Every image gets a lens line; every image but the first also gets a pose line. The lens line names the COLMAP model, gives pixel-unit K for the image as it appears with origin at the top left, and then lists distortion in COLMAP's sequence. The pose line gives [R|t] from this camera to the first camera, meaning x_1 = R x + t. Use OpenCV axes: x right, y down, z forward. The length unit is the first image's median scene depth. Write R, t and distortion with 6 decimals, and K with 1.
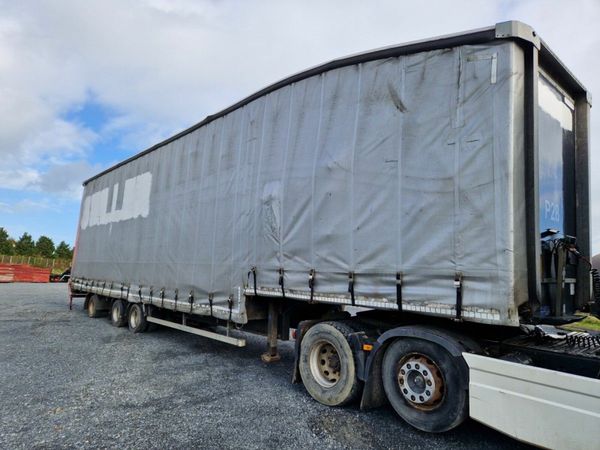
lens RADIAL K [[415.9, 0, 300.0], [0, 415.9, 225.0], [0, 0, 1]] dist [-0.035303, -0.005631]
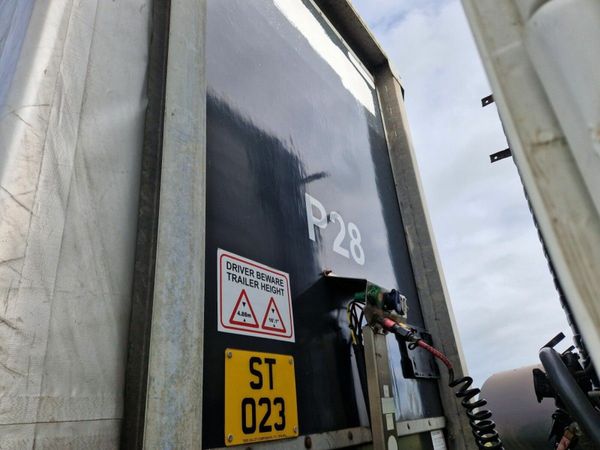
lens RADIAL K [[415.9, 0, 300.0], [0, 415.9, 225.0], [0, 0, 1]] dist [-0.035303, -0.005631]
pose [[0.962753, -0.006887, 0.270296, 0.431068], [0.105072, 0.930636, -0.350537, 0.082036], [-0.249133, 0.365881, 0.896696, 0.600376]]
